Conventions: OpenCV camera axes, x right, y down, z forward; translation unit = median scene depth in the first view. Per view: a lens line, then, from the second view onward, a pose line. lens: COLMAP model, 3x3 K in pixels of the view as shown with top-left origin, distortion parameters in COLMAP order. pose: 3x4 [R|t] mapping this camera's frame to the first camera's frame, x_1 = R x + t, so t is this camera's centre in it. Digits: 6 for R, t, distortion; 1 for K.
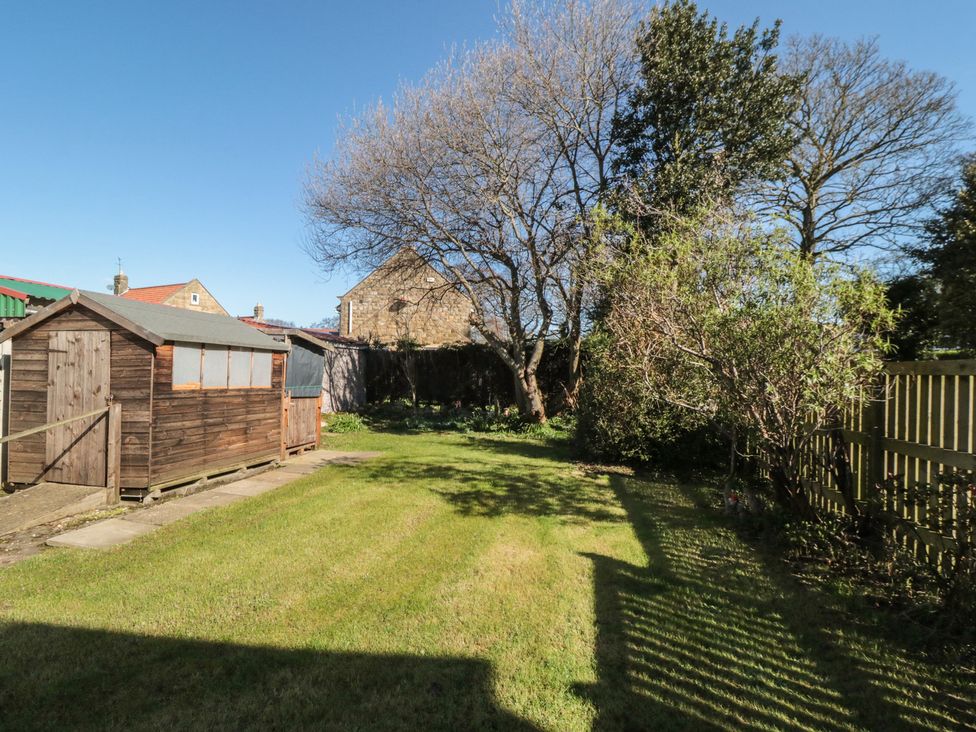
lens RADIAL K [[514.0, 0, 506.3], [0, 514.0, 362.7], [0, 0, 1]] dist [0.011544, -0.021213]
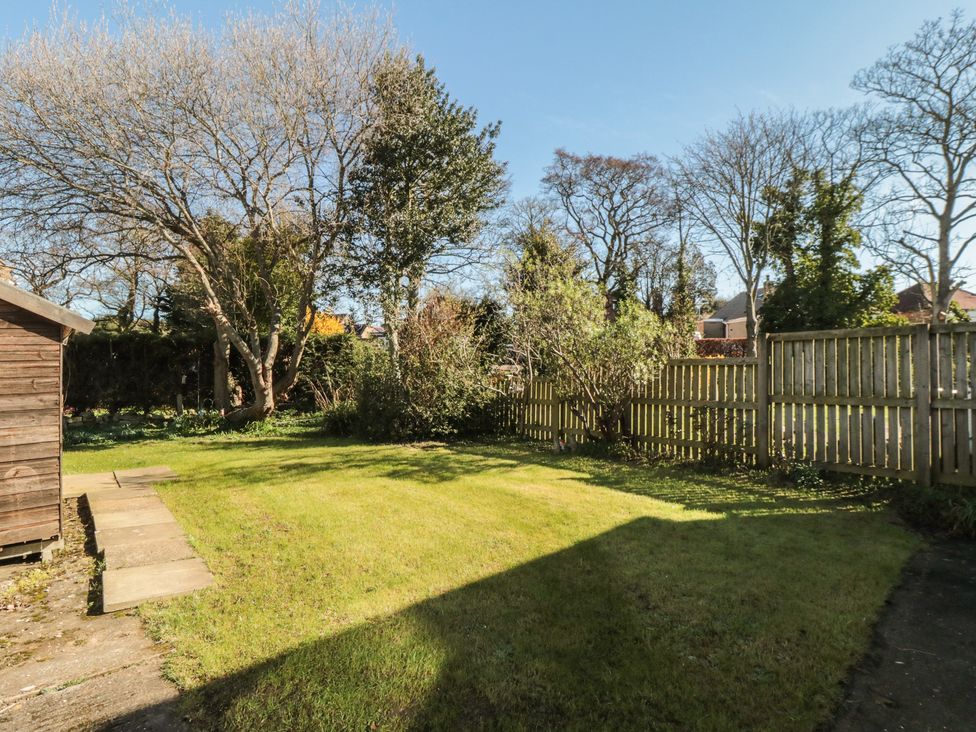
lens RADIAL K [[514.0, 0, 506.3], [0, 514.0, 362.7], [0, 0, 1]] dist [0.011544, -0.021213]
pose [[0.638489, -0.000375, 0.769631, -0.566993], [-0.008058, 0.999942, 0.007172, -0.001144], [-0.769589, -0.010781, 0.638449, 0.059231]]
